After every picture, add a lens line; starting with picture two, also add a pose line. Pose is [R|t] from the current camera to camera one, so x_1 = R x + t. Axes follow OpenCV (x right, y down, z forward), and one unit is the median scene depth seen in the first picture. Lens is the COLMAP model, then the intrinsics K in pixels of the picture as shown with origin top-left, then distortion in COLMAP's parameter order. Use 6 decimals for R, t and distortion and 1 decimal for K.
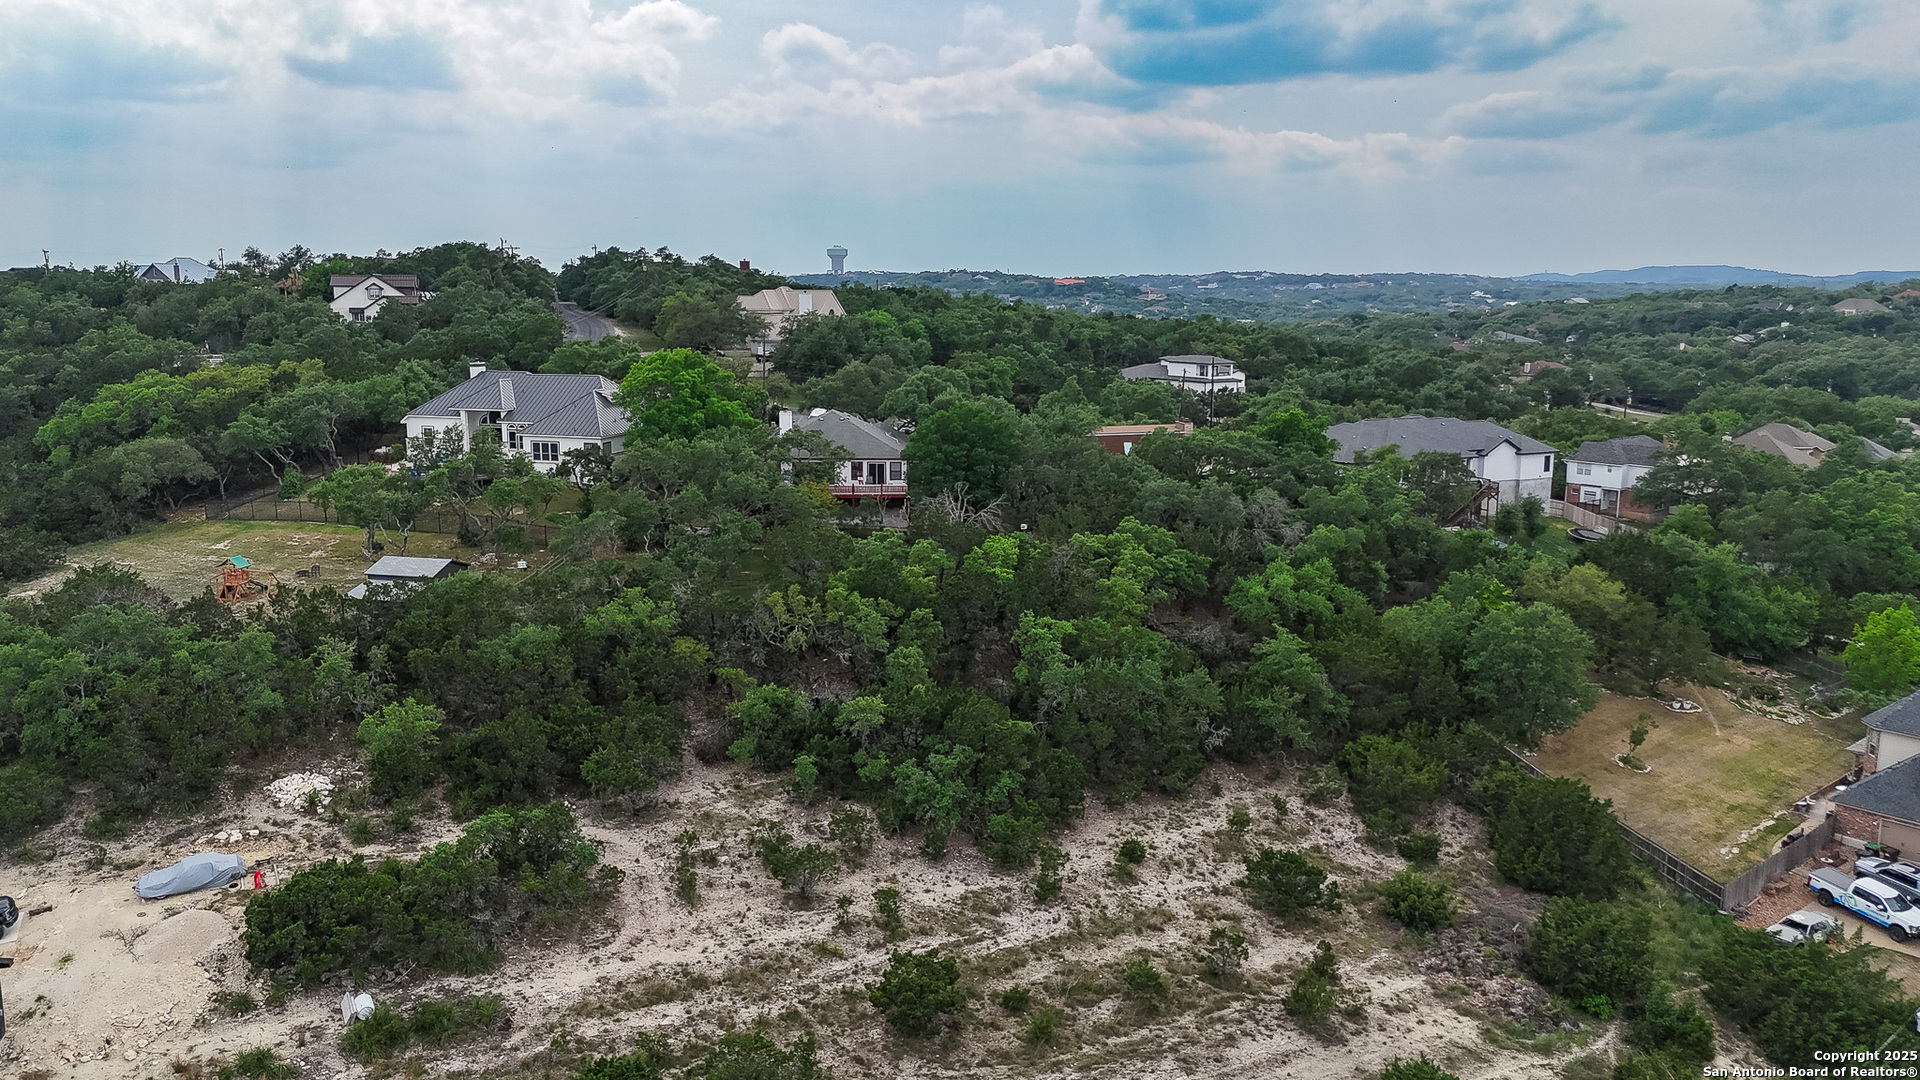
lens RADIAL K [[1417.7, 0, 973.6], [0, 1417.7, 538.7], [0, 0, 1]] dist [0.039015, -0.023642]
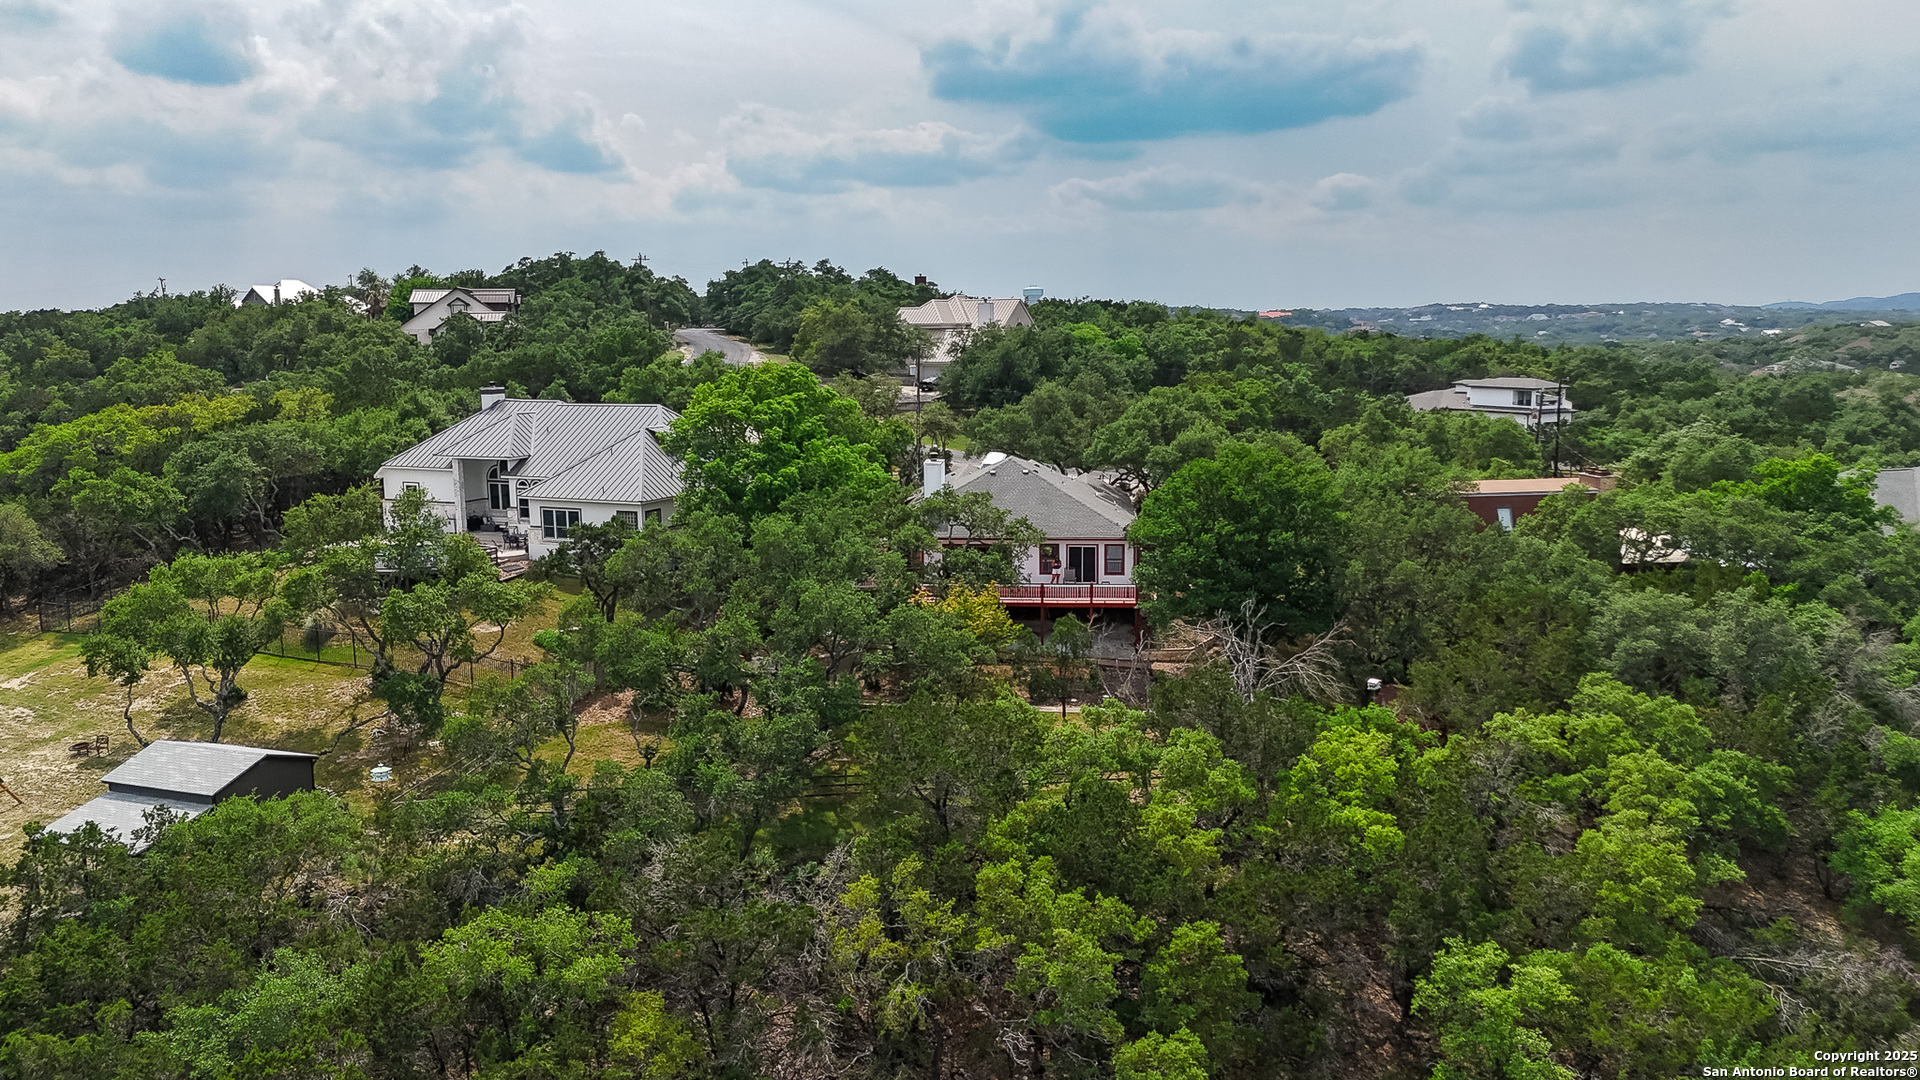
lens RADIAL K [[1417.7, 0, 955.3], [0, 1417.7, 549.9], [0, 0, 1]] dist [0.039015, -0.023642]
pose [[0.988897, 0.008541, -0.148359, -0.022731], [-0.011453, 0.999758, -0.018784, -0.027538], [0.148163, 0.020275, 0.988755, 0.277548]]
